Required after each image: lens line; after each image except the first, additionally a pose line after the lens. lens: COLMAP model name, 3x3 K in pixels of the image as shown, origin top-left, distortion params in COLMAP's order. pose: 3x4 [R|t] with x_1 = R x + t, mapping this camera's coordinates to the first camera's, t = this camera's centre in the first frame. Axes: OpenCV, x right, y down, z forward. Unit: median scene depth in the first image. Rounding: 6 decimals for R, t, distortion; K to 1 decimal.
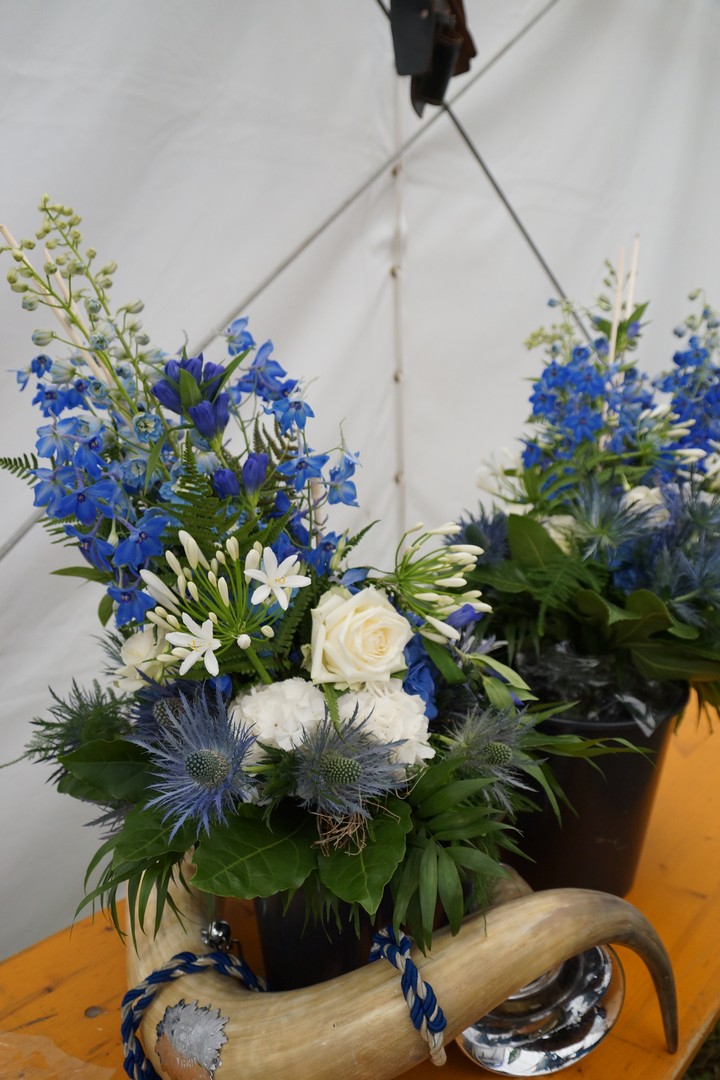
lens RADIAL K [[906.1, 0, 360.0], [0, 906.1, 540.0], [0, 0, 1]] dist [-0.138803, -0.000159]
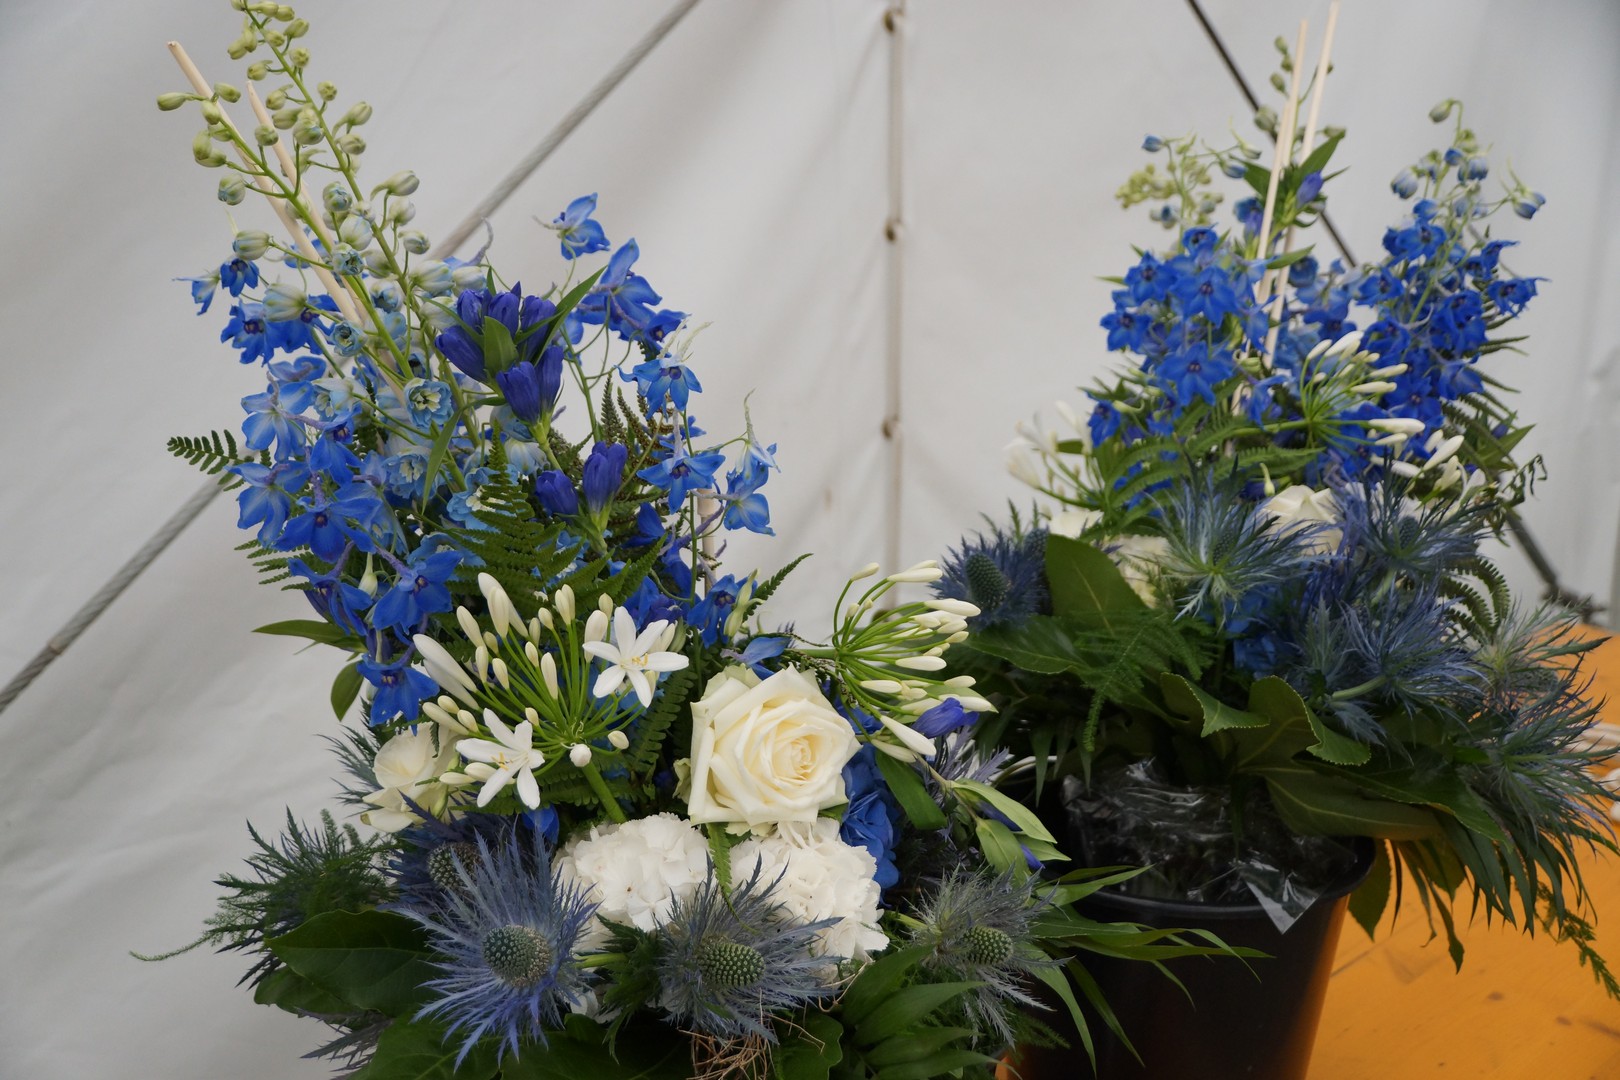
lens RADIAL K [[1838.1, 0, 810.3], [0, 1838.1, 596.2], [0, 0, 1]] dist [-0.006765, -0.005281]
pose [[0.999740, 0.022284, -0.004794, 0.029274], [-0.022105, 0.999156, 0.034625, -0.038113], [0.005561, -0.034510, 0.999389, -0.229128]]
